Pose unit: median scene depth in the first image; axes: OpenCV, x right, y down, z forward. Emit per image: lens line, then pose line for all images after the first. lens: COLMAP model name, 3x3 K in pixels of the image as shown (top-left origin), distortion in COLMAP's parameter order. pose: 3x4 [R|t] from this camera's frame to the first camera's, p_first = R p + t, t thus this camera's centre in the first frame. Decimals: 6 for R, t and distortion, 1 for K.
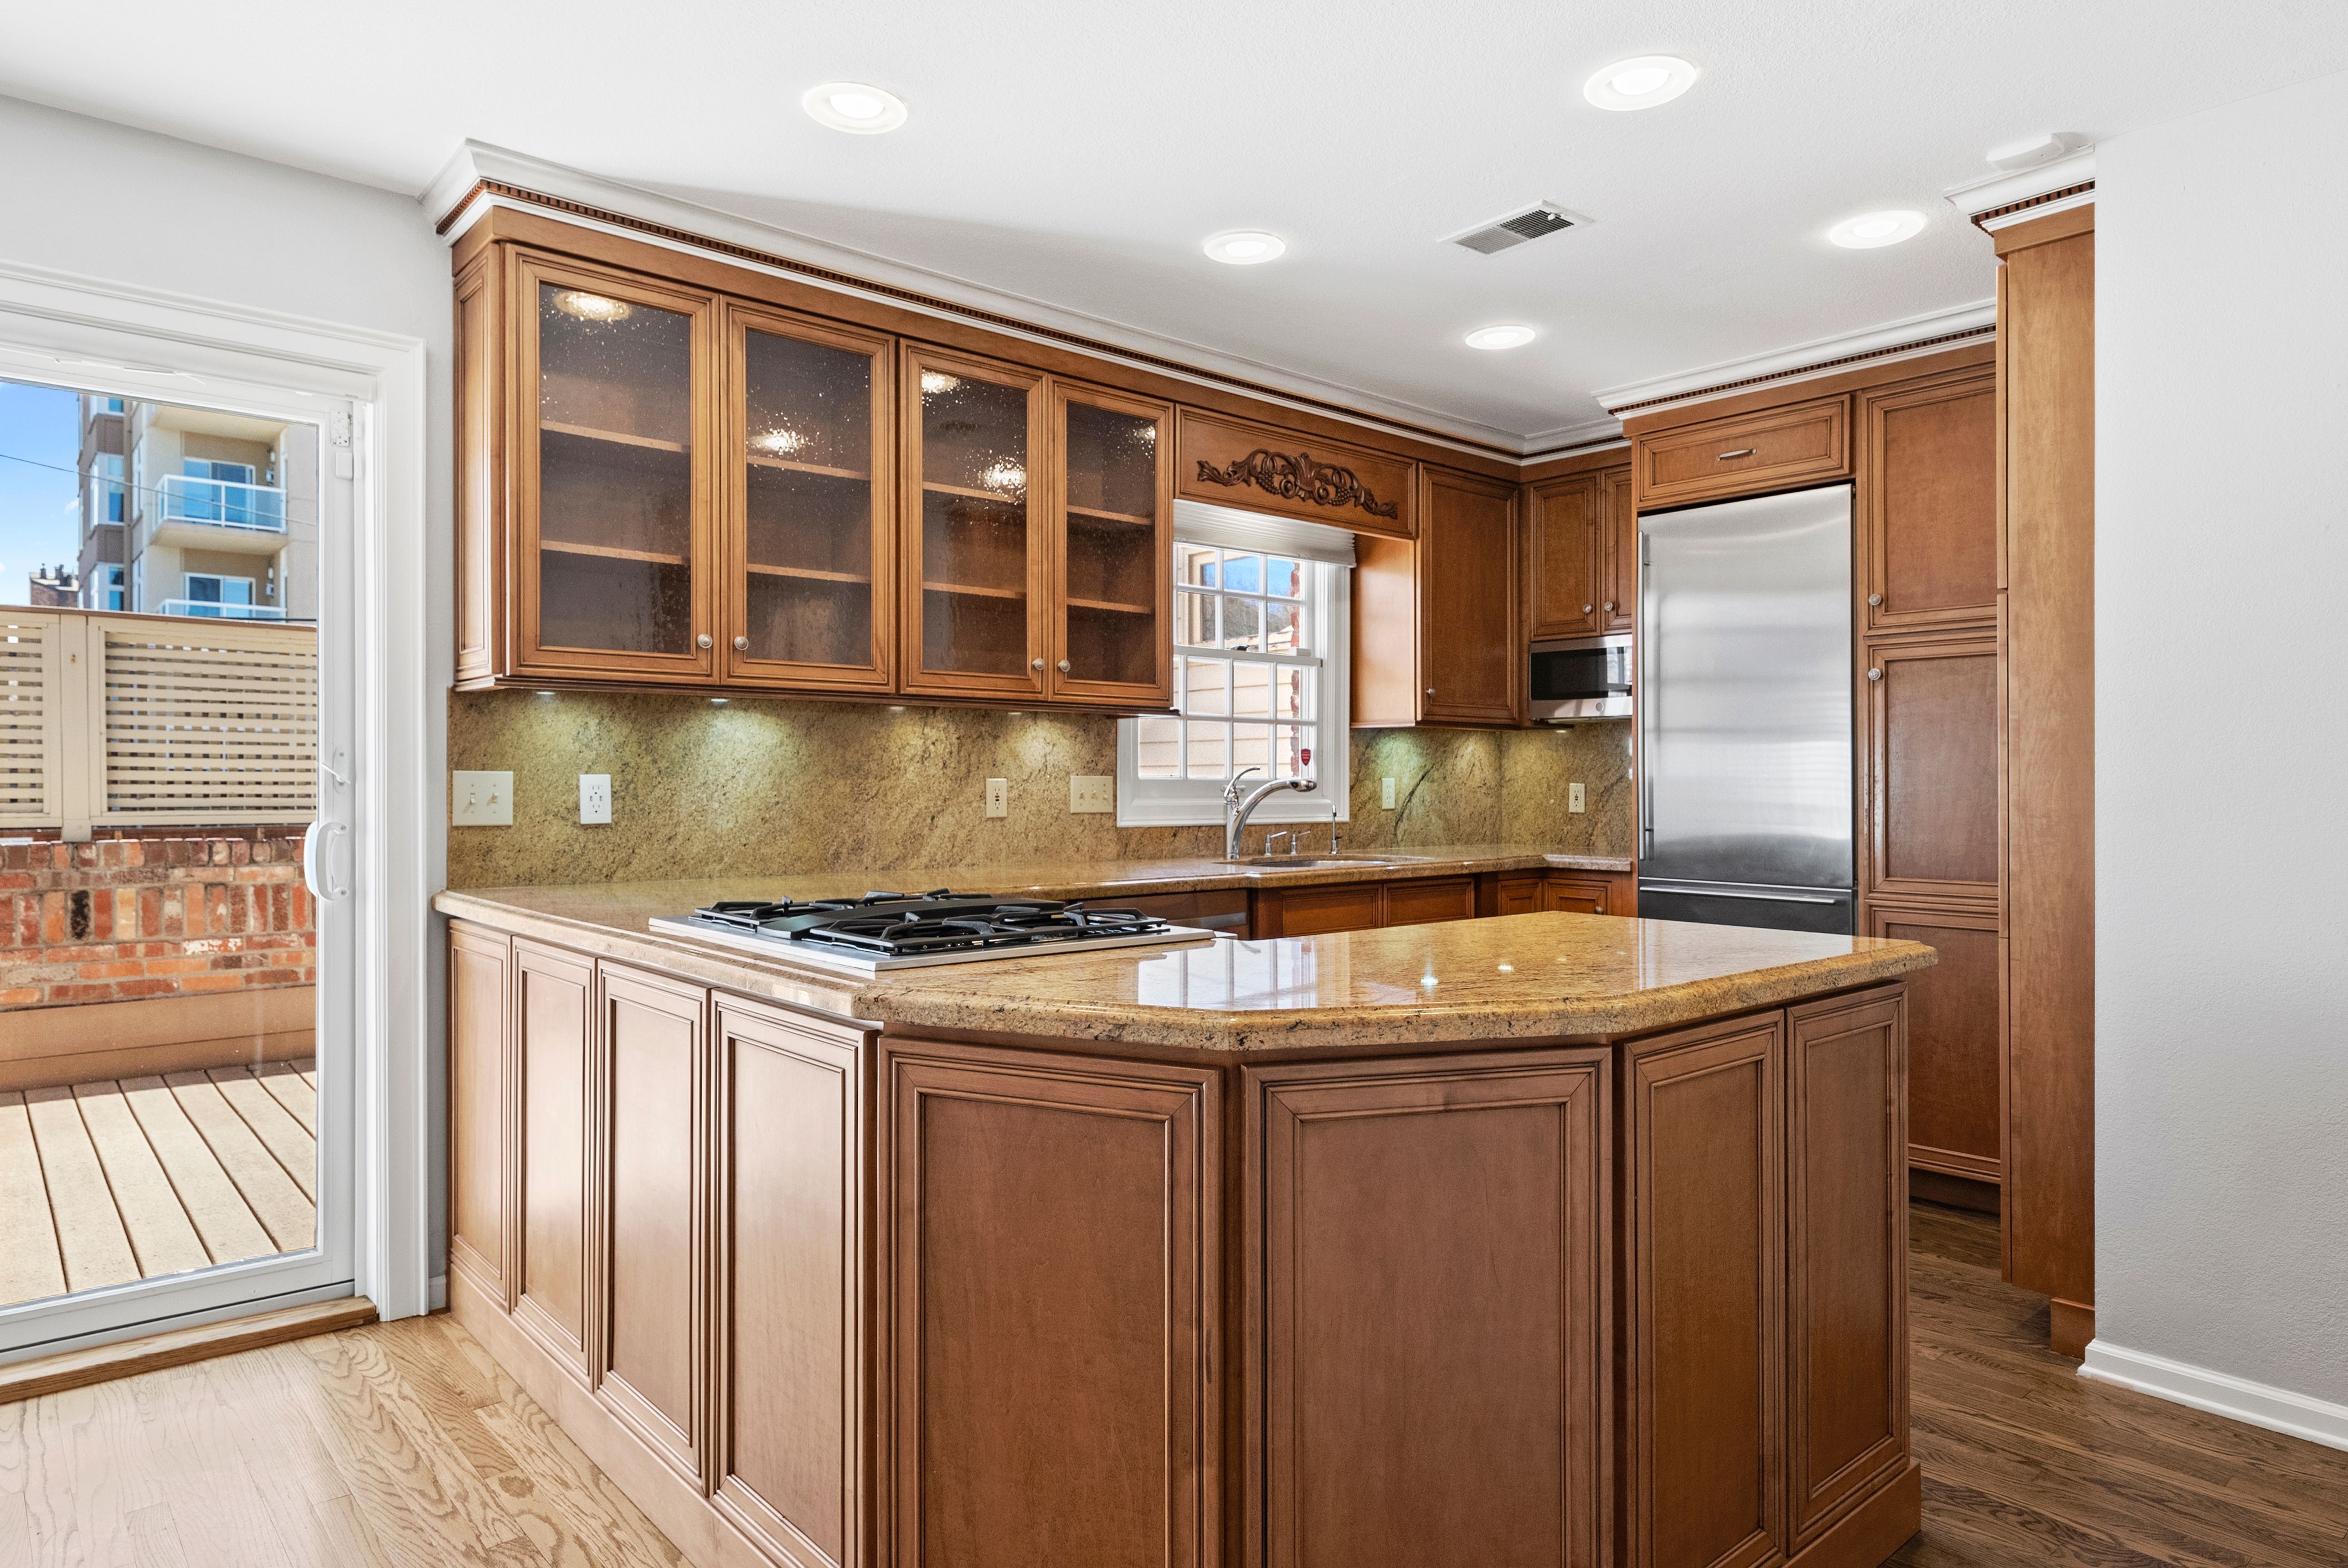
lens RADIAL K [[1404.2, 0, 1214.8], [0, 1404.2, 800.3], [0, 0, 1]] dist [0.000463, 0.000727]
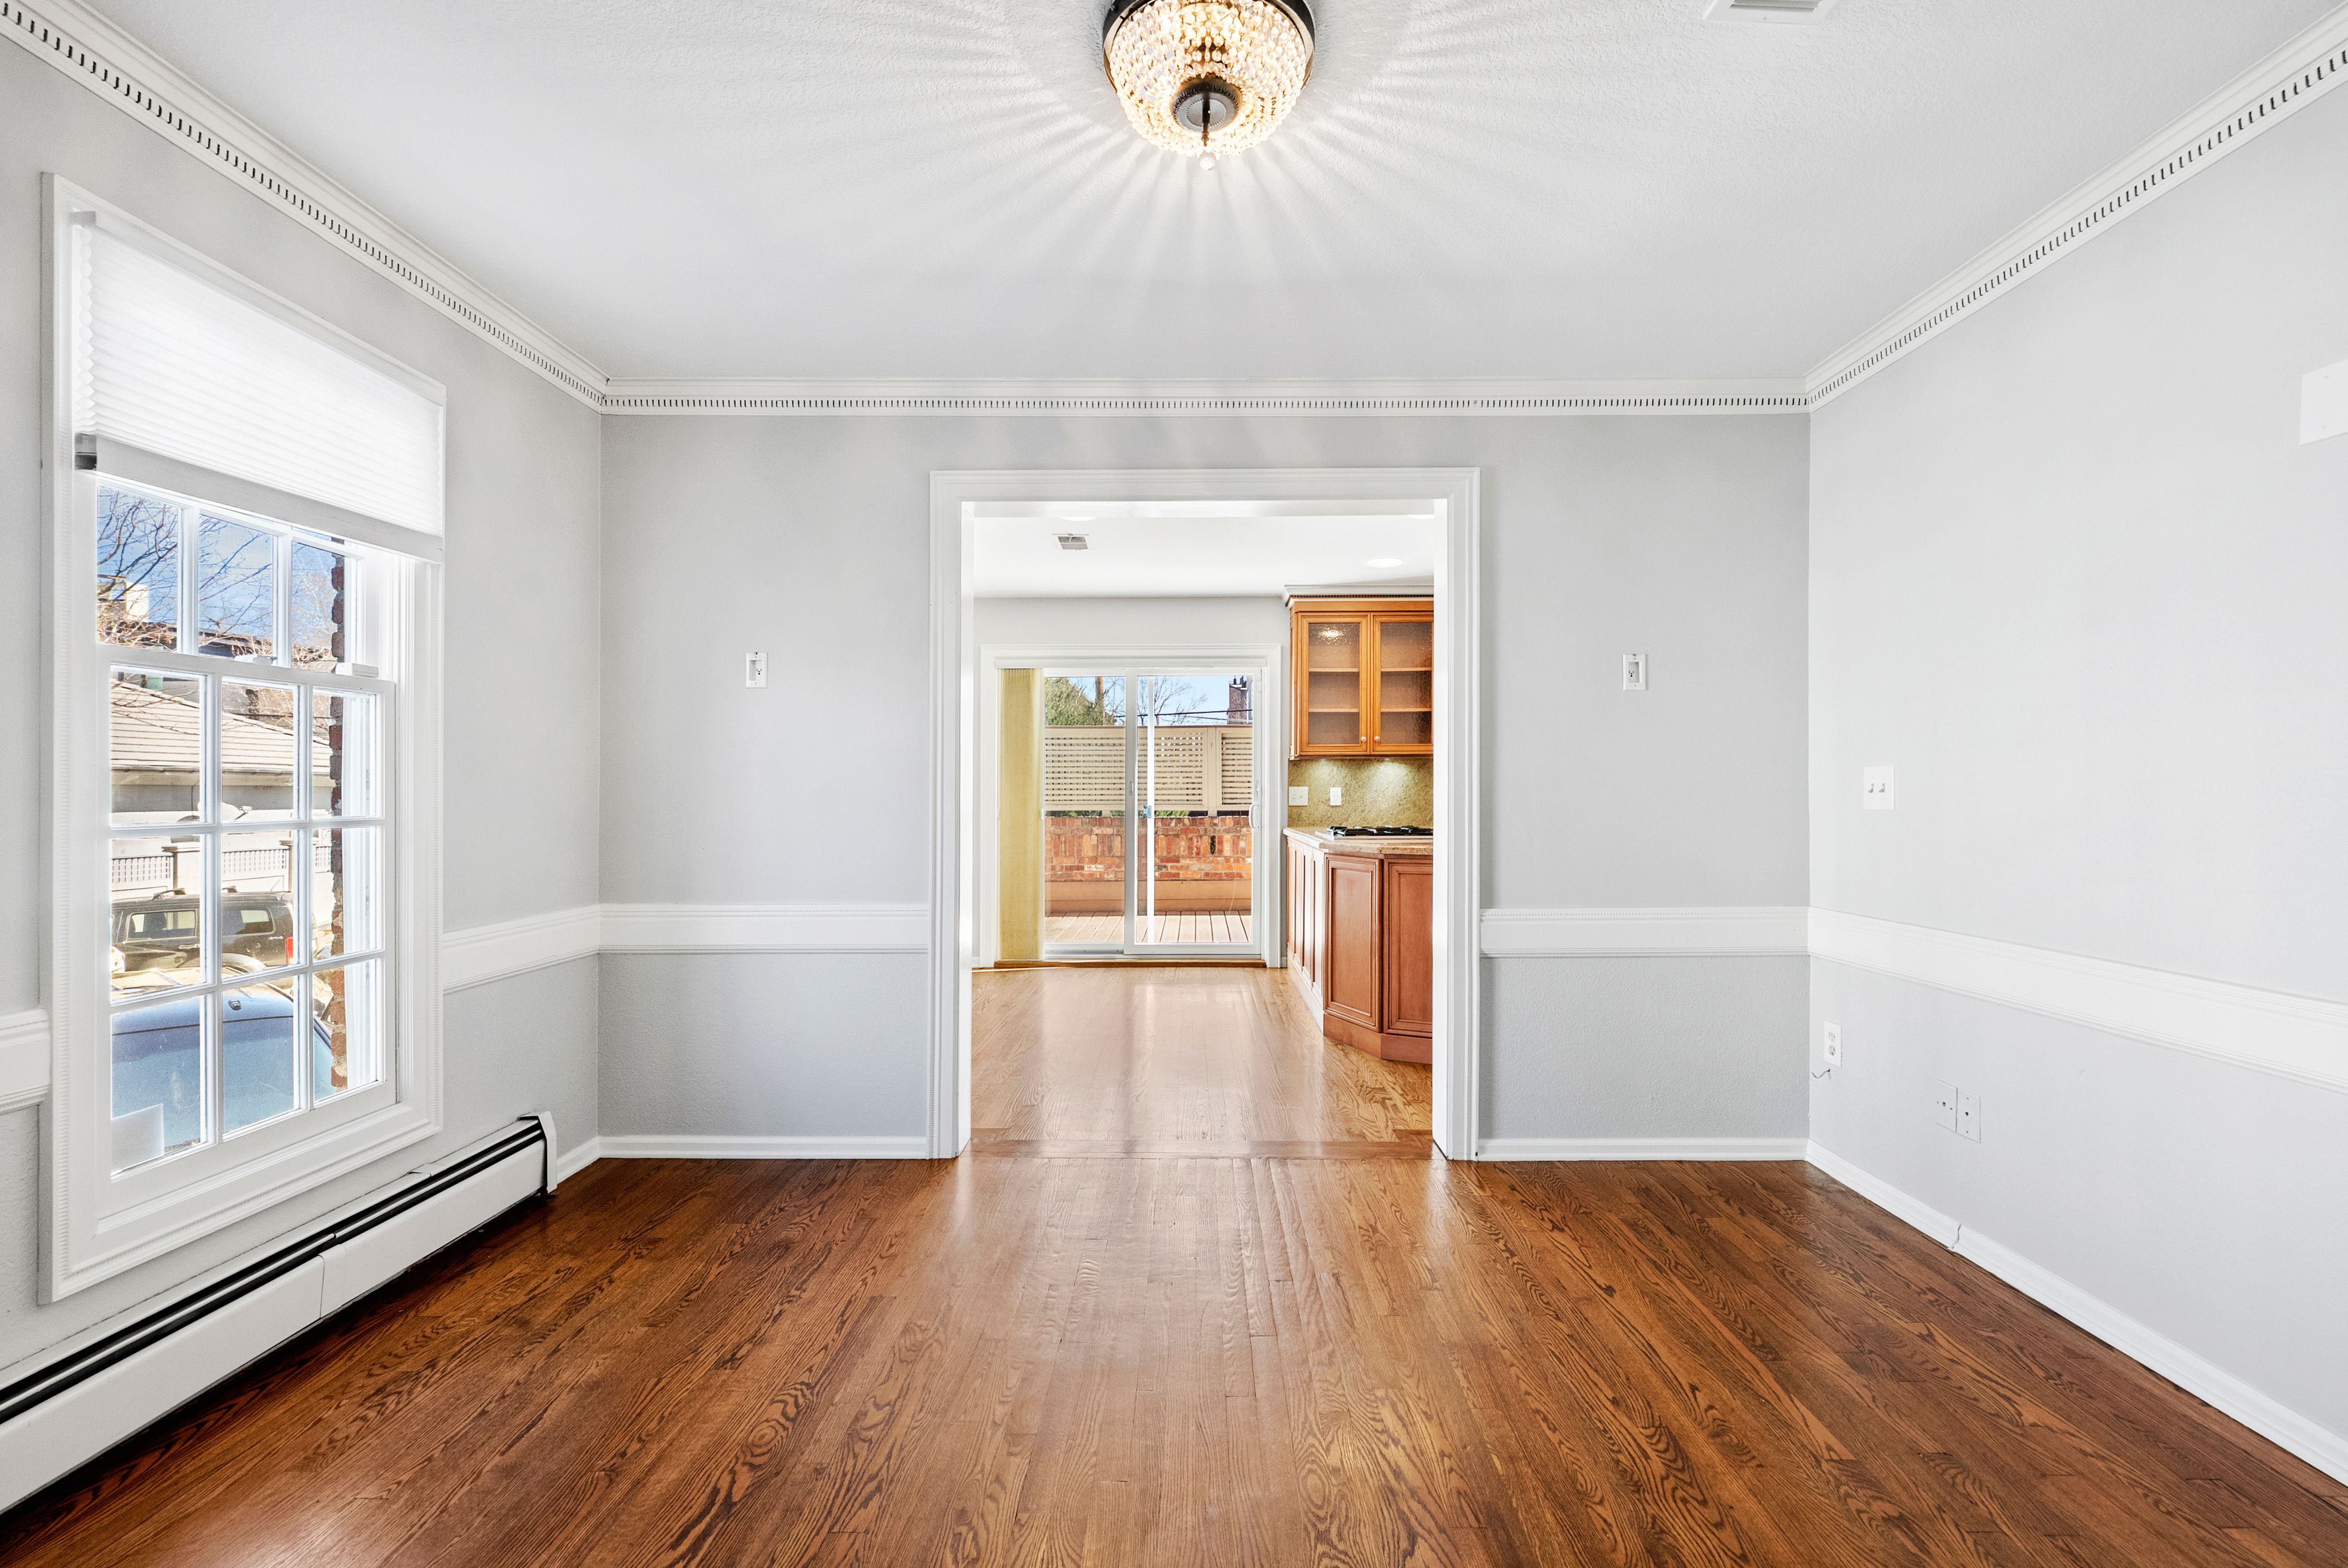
lens RADIAL K [[994.4, 0, 1241.1], [0, 994.4, 798.2], [0, 0, 1]] dist [0.000082, 0.000512]
pose [[0.772820, -0.003607, -0.634616, 0.701924], [-0.000970, 0.999976, -0.006866, 0.017417], [0.634625, 0.005922, 0.772797, -0.672450]]
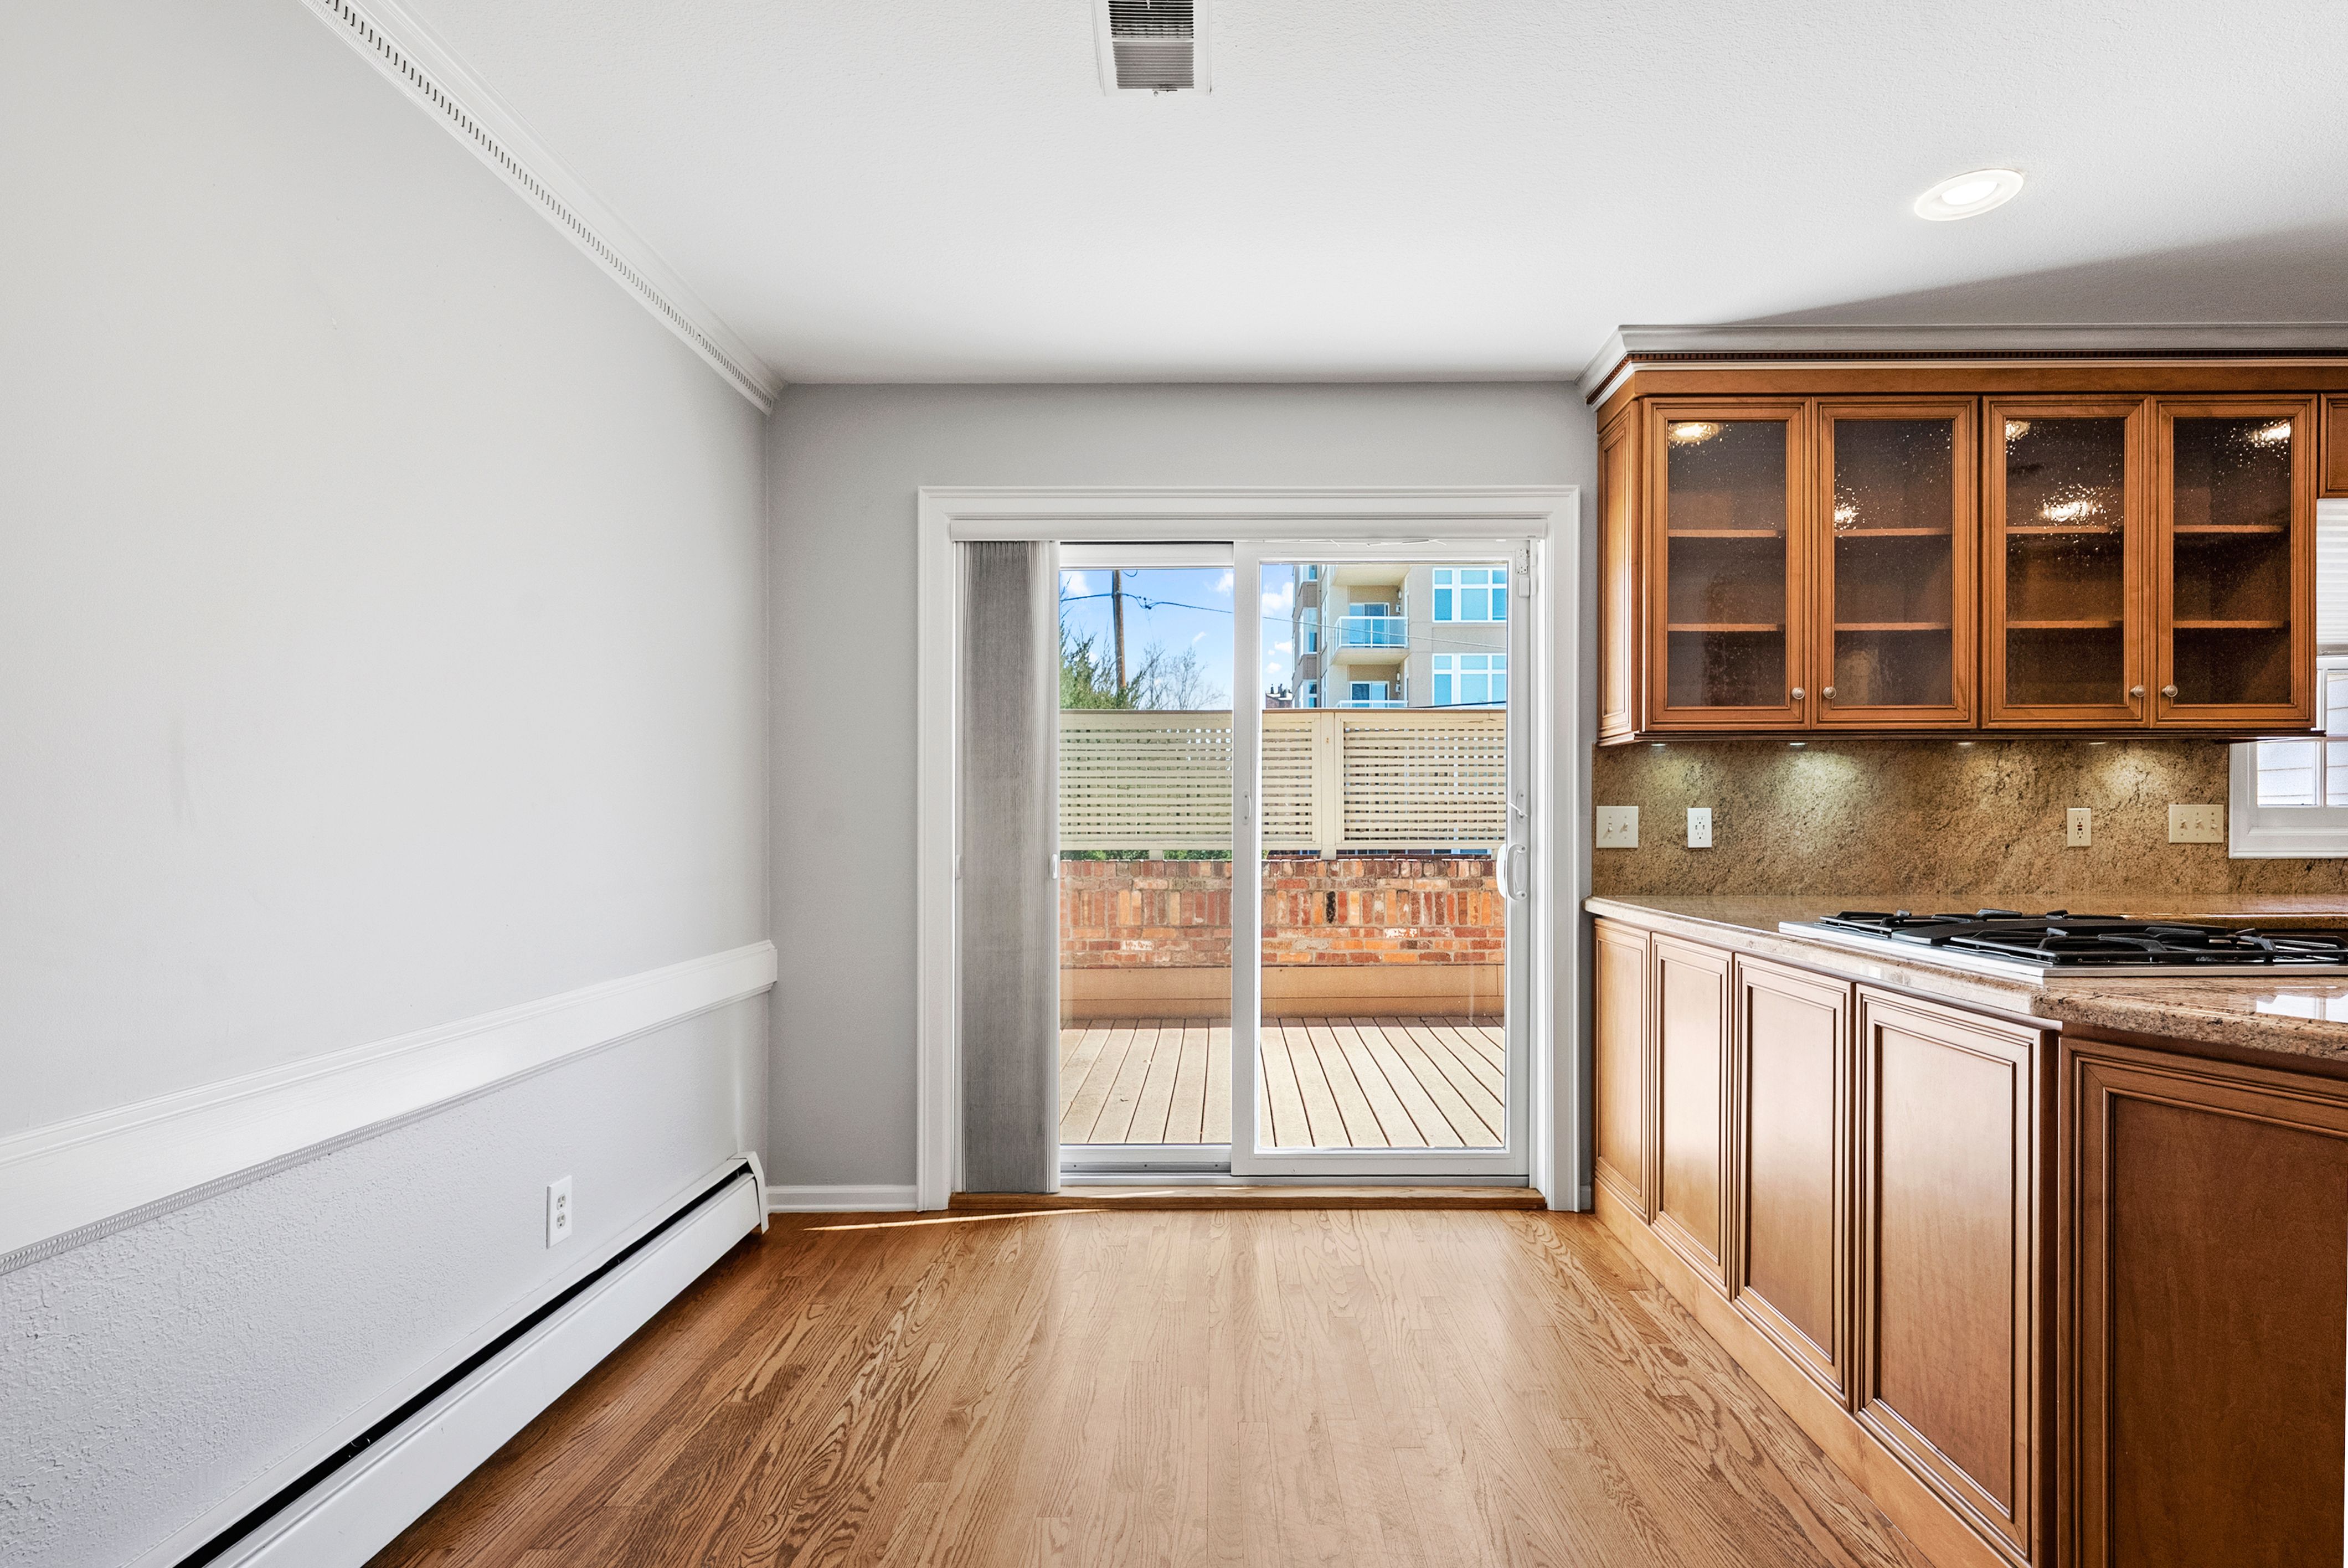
lens RADIAL K [[1176.7, 0, 1221.7], [0, 1176.7, 836.5], [0, 0, 1]] dist [0.000134, -0.001766]
pose [[0.739211, 0.001132, -0.673473, -0.055855], [-0.001340, 0.999999, 0.000210, 0.007571], [0.673472, 0.000747, 0.739212, -0.059007]]
